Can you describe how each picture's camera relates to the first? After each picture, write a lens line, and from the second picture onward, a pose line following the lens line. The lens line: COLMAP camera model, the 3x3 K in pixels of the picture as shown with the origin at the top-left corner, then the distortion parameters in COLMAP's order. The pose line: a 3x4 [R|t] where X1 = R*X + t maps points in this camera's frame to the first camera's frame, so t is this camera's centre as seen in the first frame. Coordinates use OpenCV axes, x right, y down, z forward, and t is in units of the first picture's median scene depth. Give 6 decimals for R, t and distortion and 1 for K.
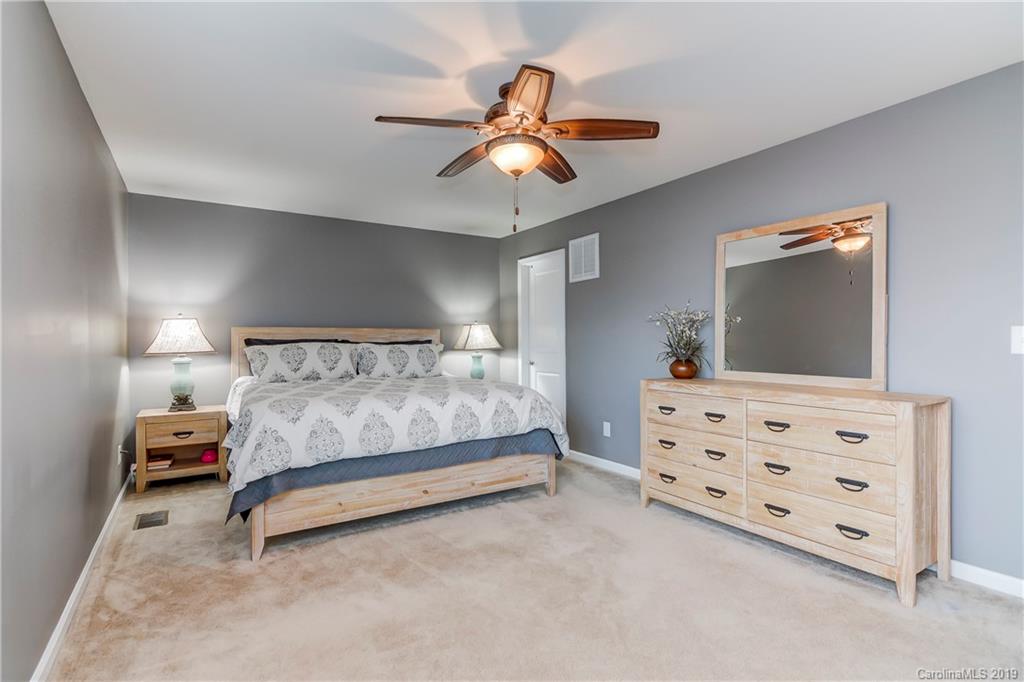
lens RADIAL K [[494.7, 0, 508.0], [0, 494.7, 346.2], [0, 0, 1]] dist [-0.011414, -0.001348]
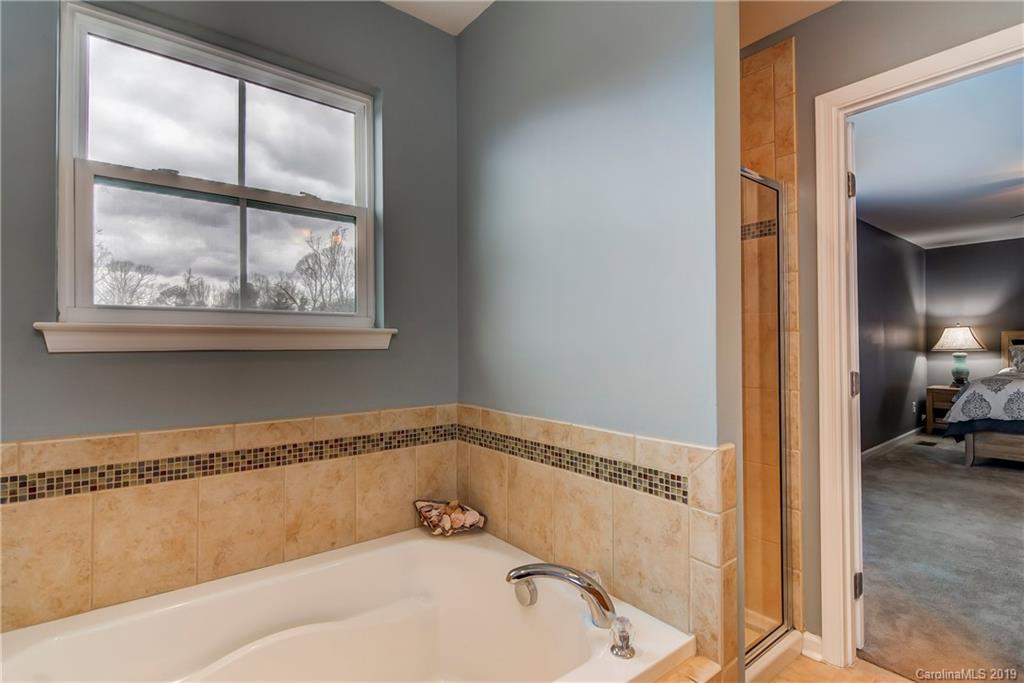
lens RADIAL K [[494.7, 0, 512.1], [0, 494.7, 338.8], [0, 0, 1]] dist [-0.011414, -0.001348]
pose [[0.096747, -0.014297, -0.995206, 0.685424], [0.001165, 0.999898, -0.014251, 0.000709], [0.995308, 0.000220, 0.096754, -0.500983]]
